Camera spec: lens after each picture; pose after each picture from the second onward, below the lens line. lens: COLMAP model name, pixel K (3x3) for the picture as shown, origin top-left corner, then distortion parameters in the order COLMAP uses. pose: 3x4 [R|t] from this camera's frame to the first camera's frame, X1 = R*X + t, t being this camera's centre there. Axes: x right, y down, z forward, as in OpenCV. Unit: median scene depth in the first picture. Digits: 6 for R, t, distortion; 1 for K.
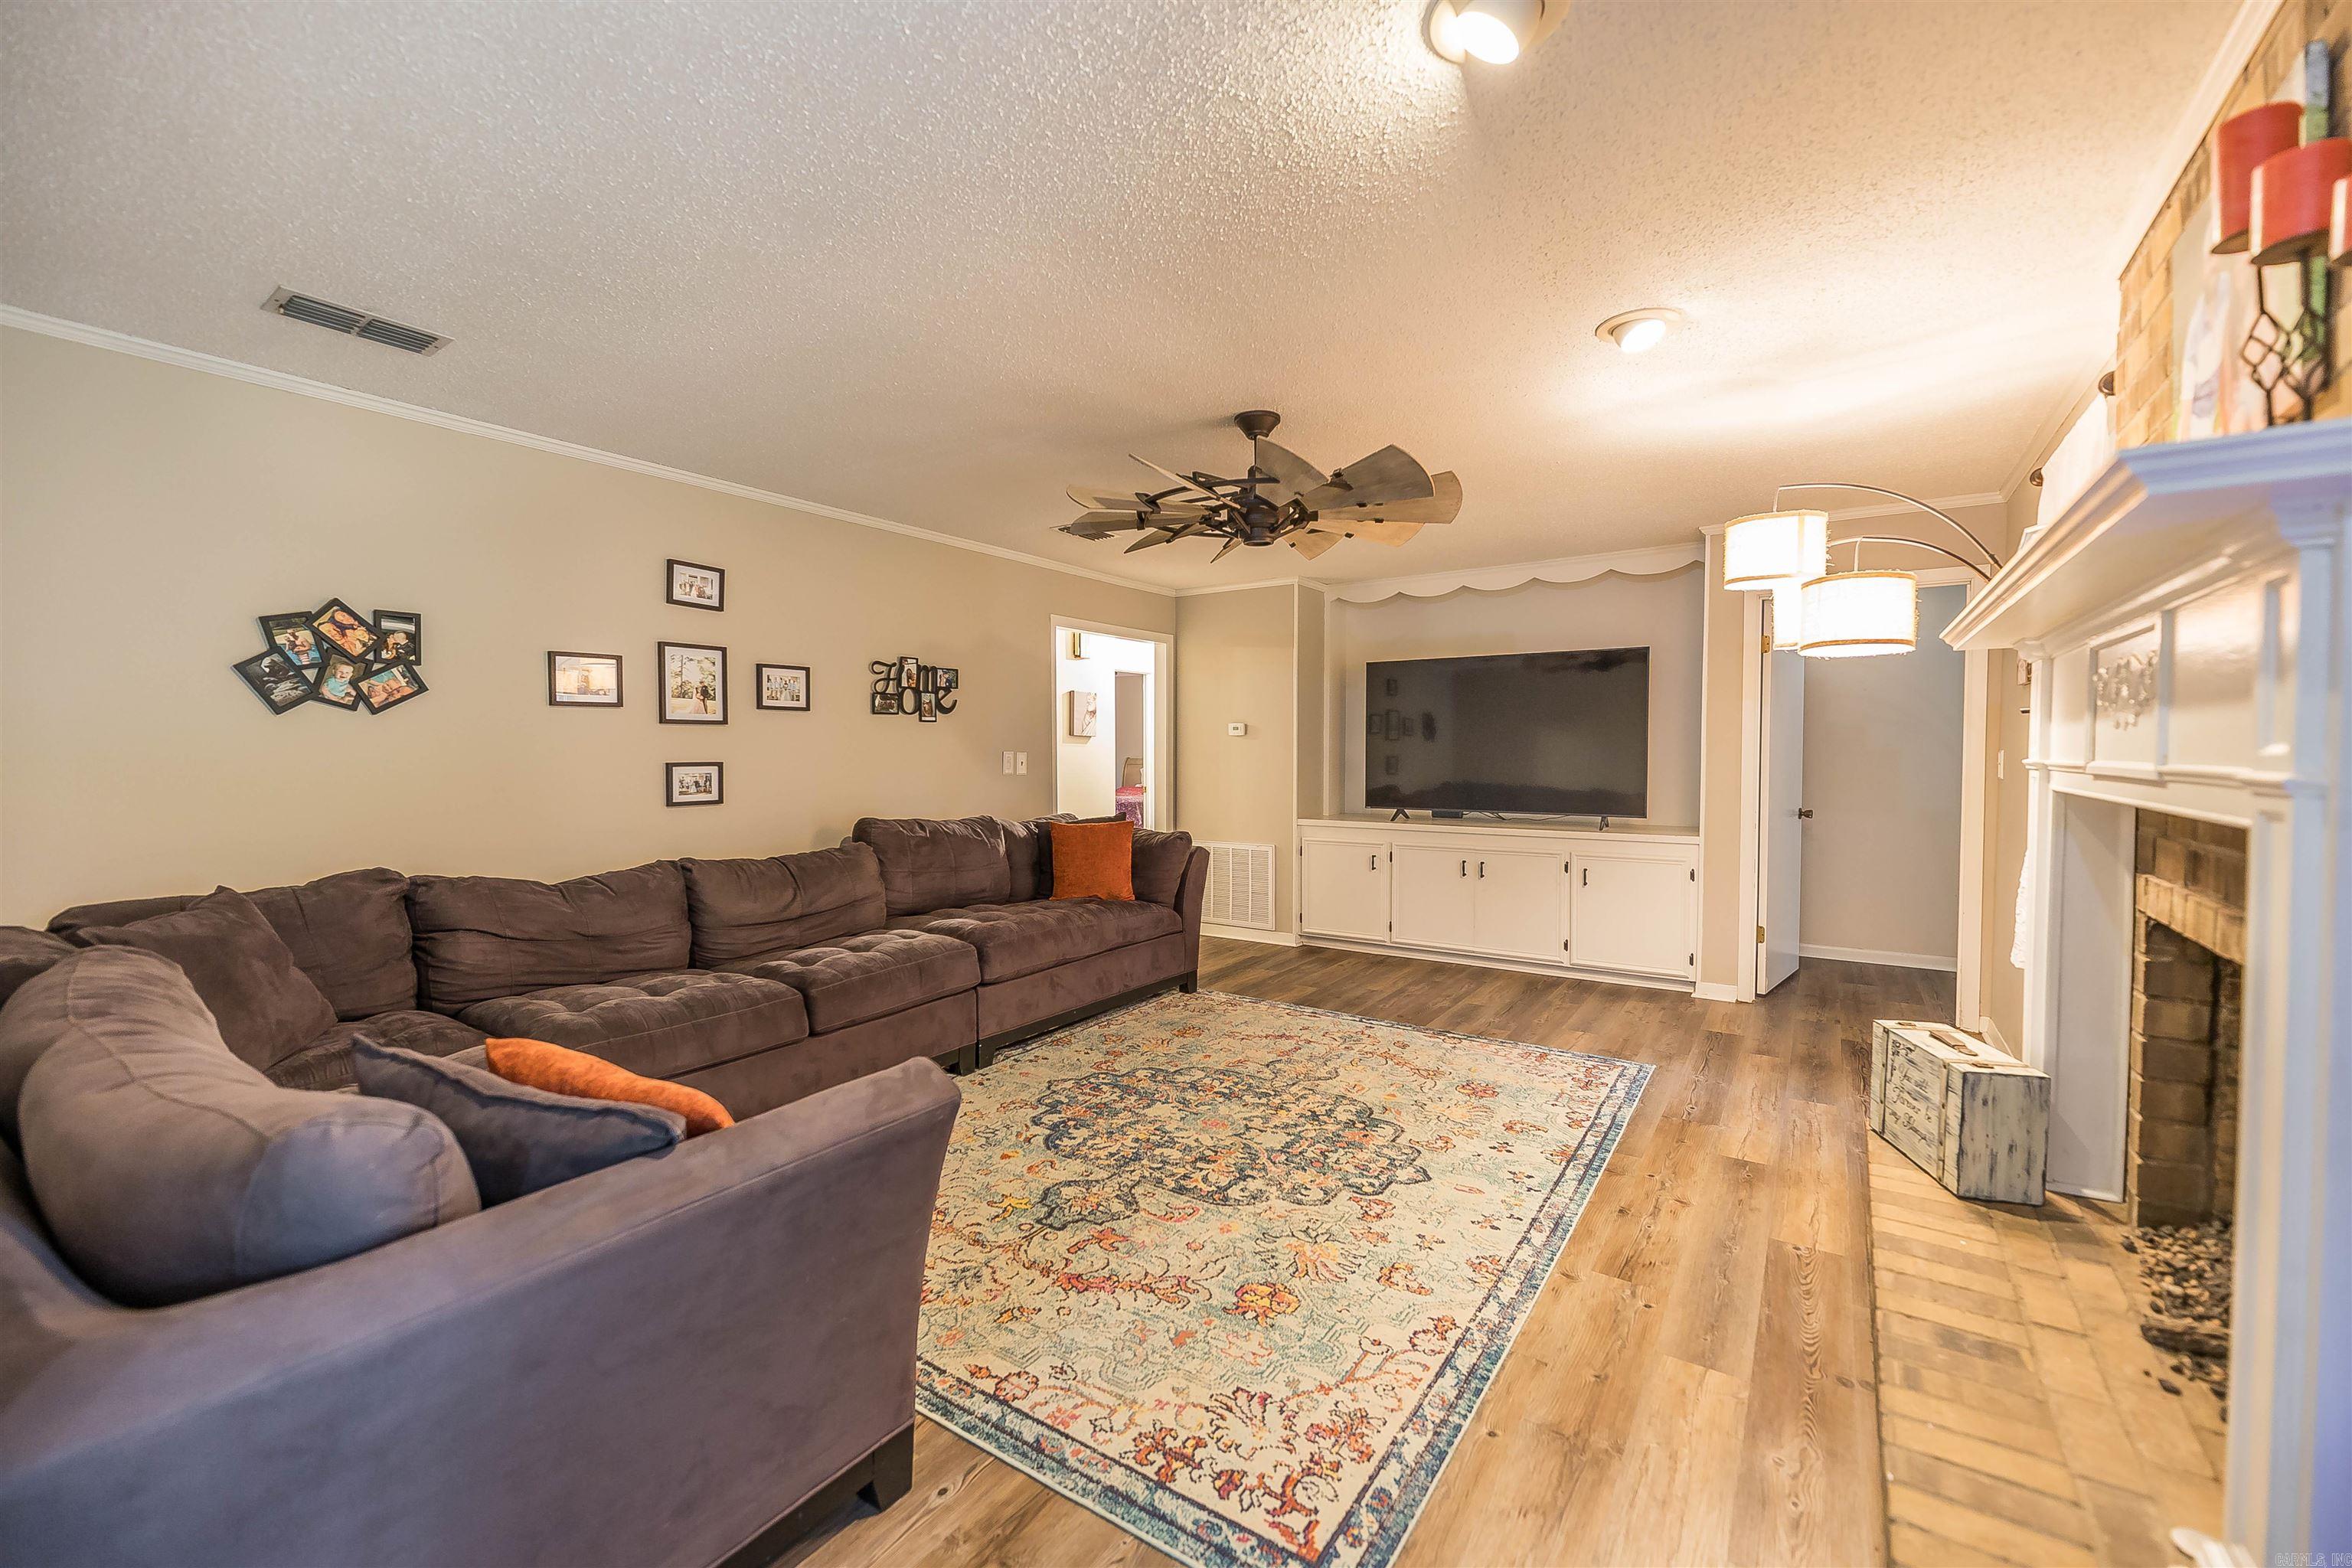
lens RADIAL K [[948.2, 0, 1174.2], [0, 948.2, 777.9], [0, 0, 1]] dist [-0.003786, -0.001101]
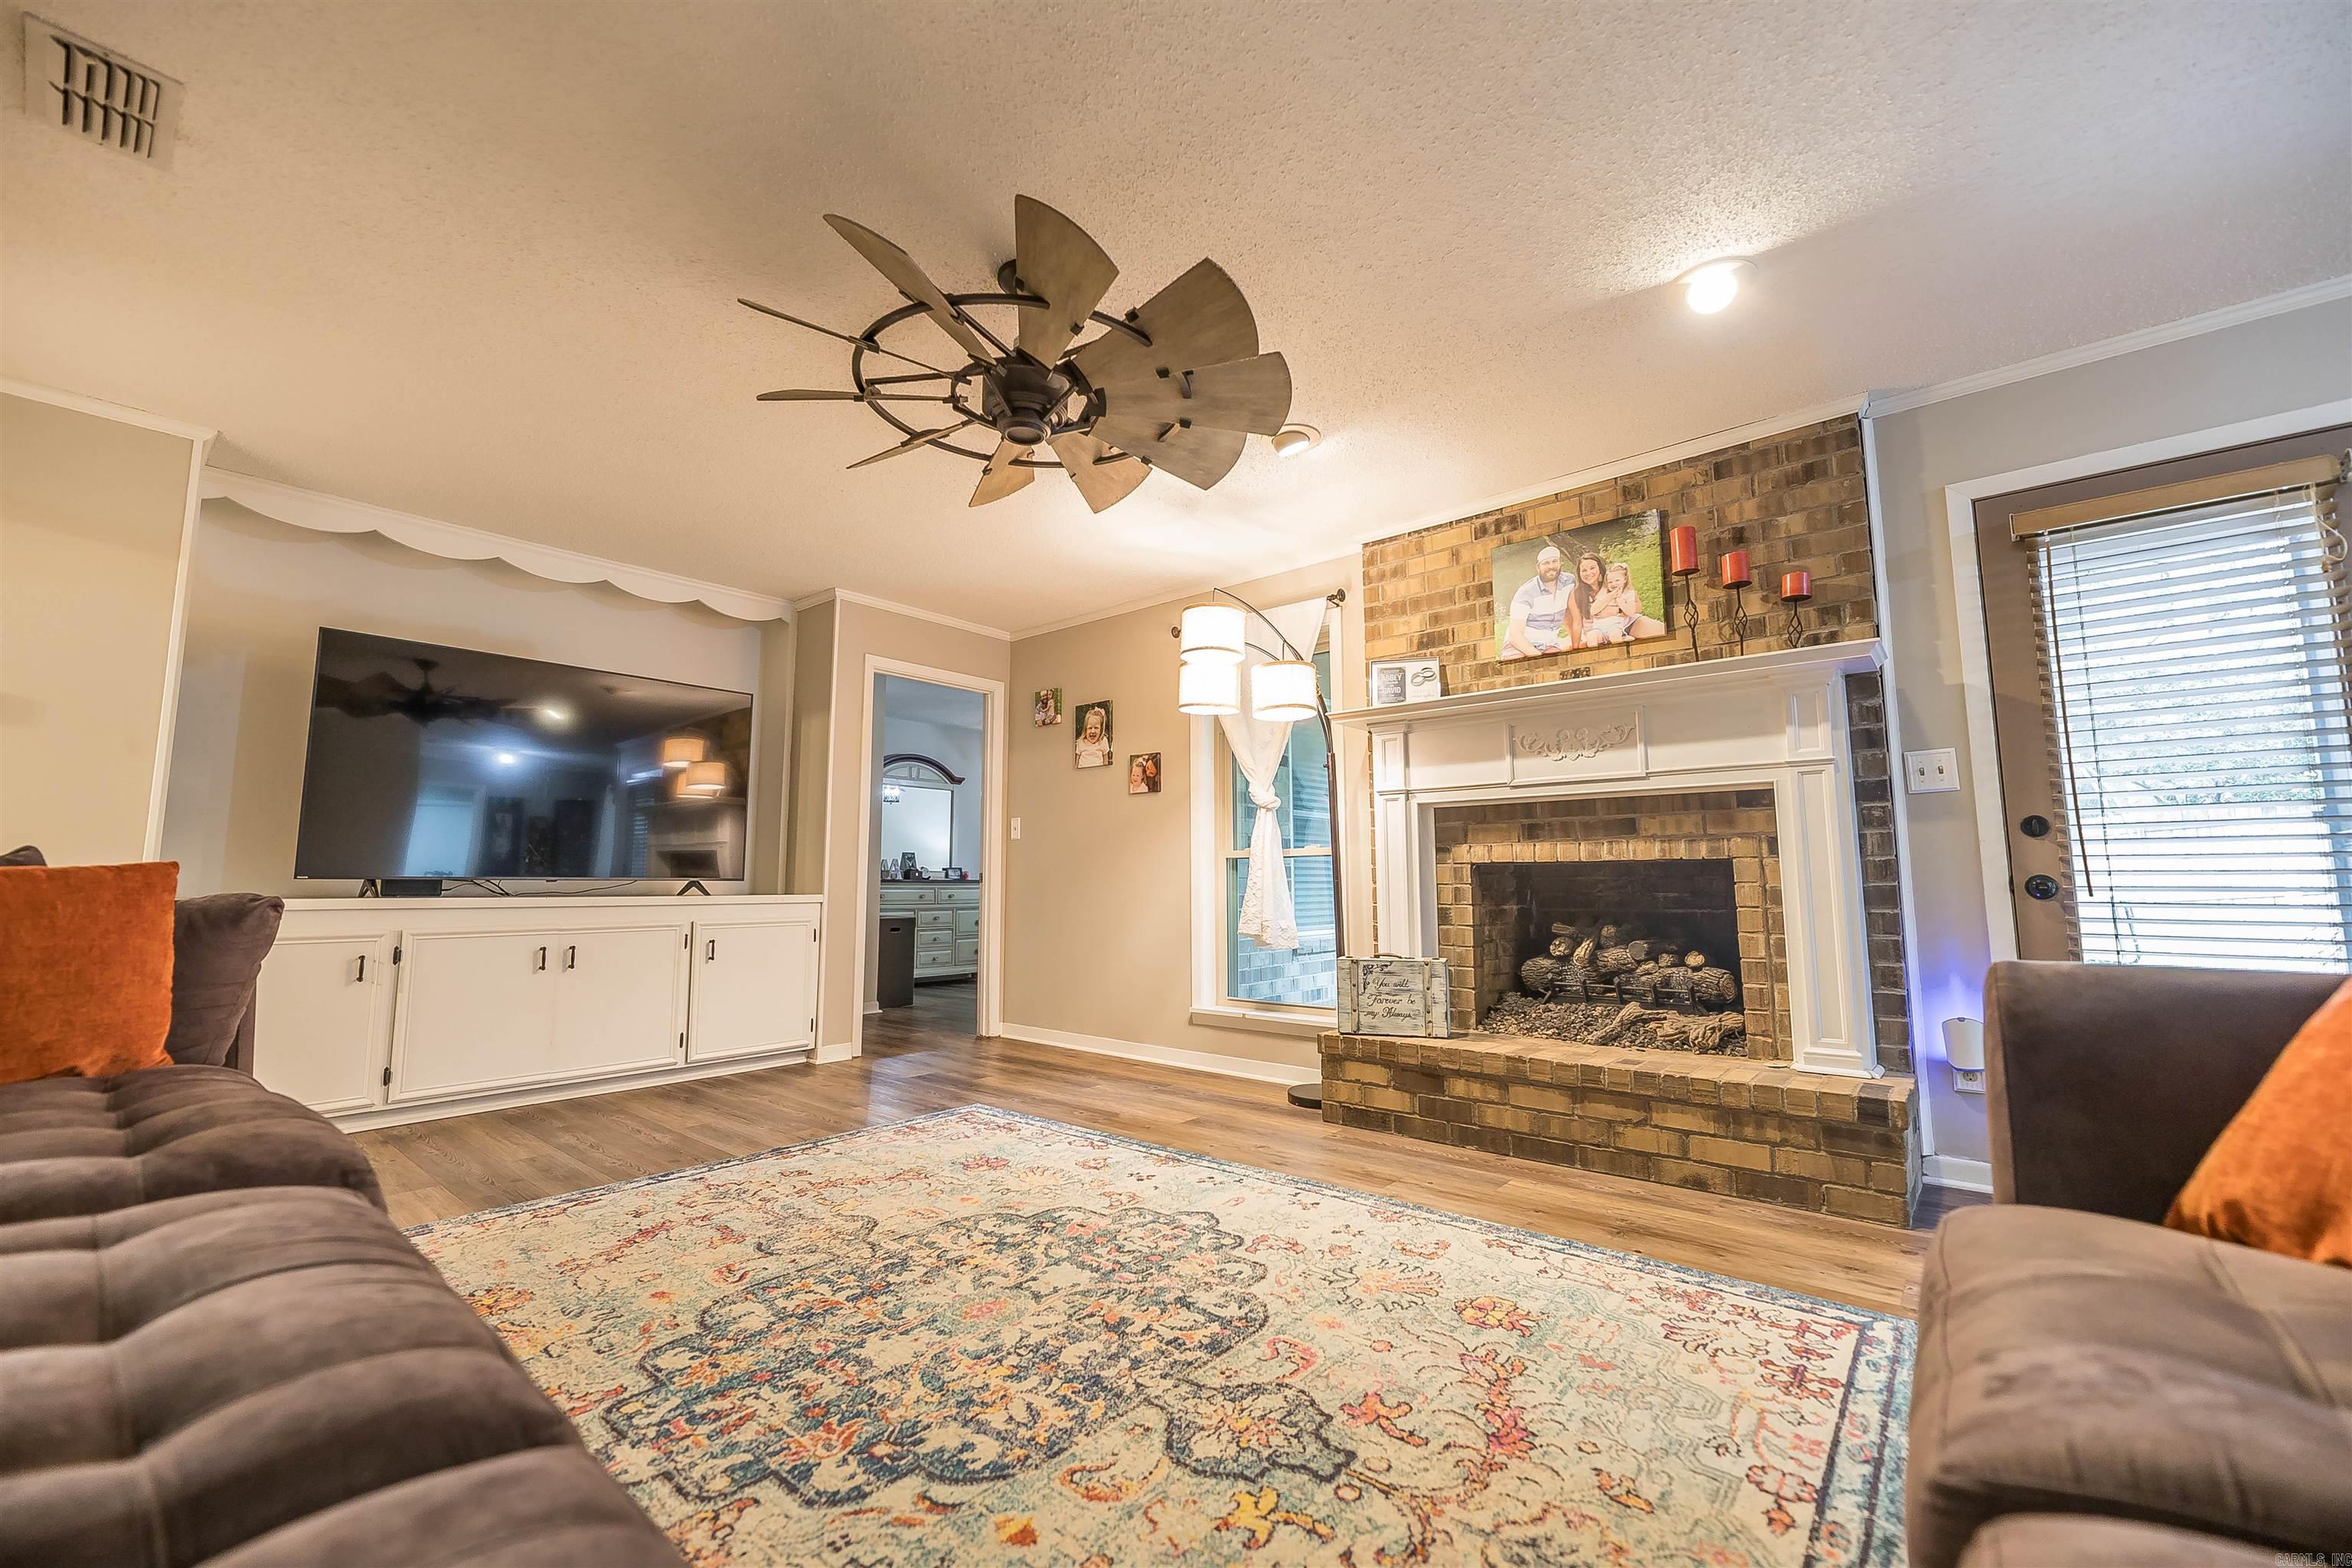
lens RADIAL K [[948.2, 0, 1178.4], [0, 948.2, 773.2], [0, 0, 1]] dist [-0.003786, -0.001101]
pose [[0.096765, 0.117265, 0.988375, -0.629199], [0.031830, 0.992163, -0.120831, 0.109824], [-0.994798, 0.043152, 0.092274, 0.868488]]
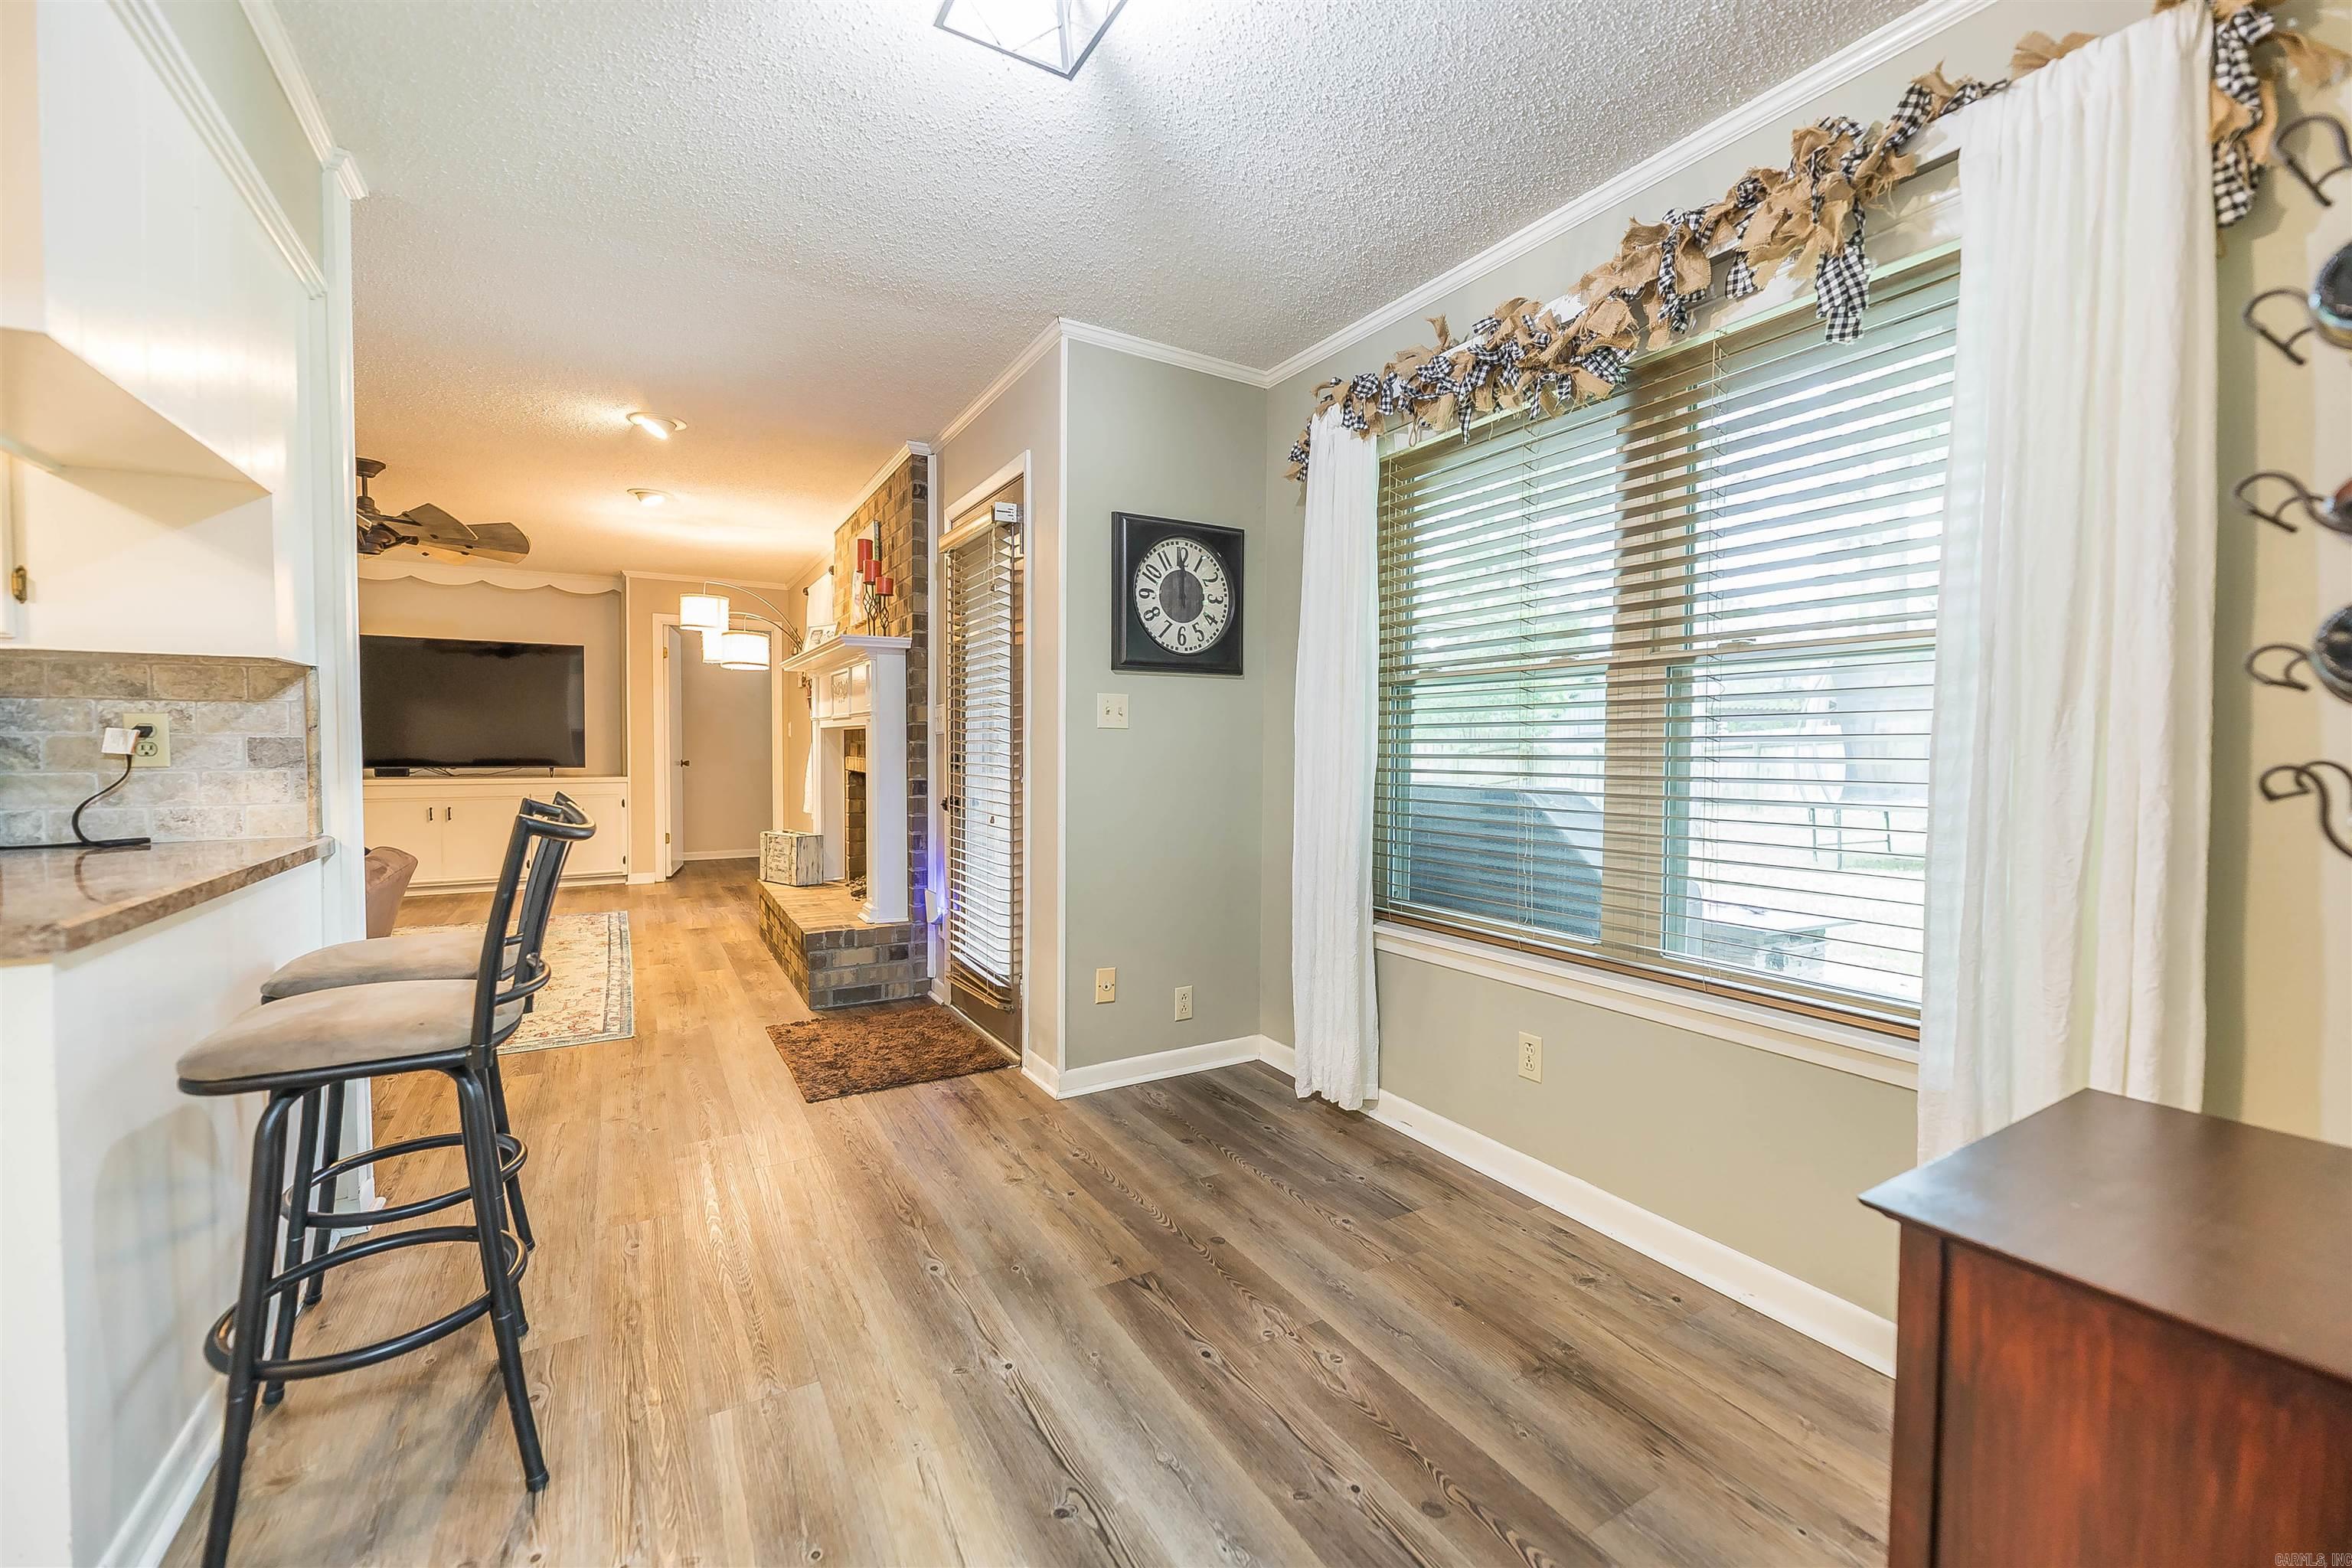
lens RADIAL K [[948.2, 0, 1174.0], [0, 948.2, 770.5], [0, 0, 1]] dist [-0.003786, -0.001101]
pose [[0.426113, -0.022990, 0.904378, -0.697624], [0.021665, 0.999650, 0.015204, 0.075722], [-0.904410, 0.013115, 0.426462, -0.680846]]
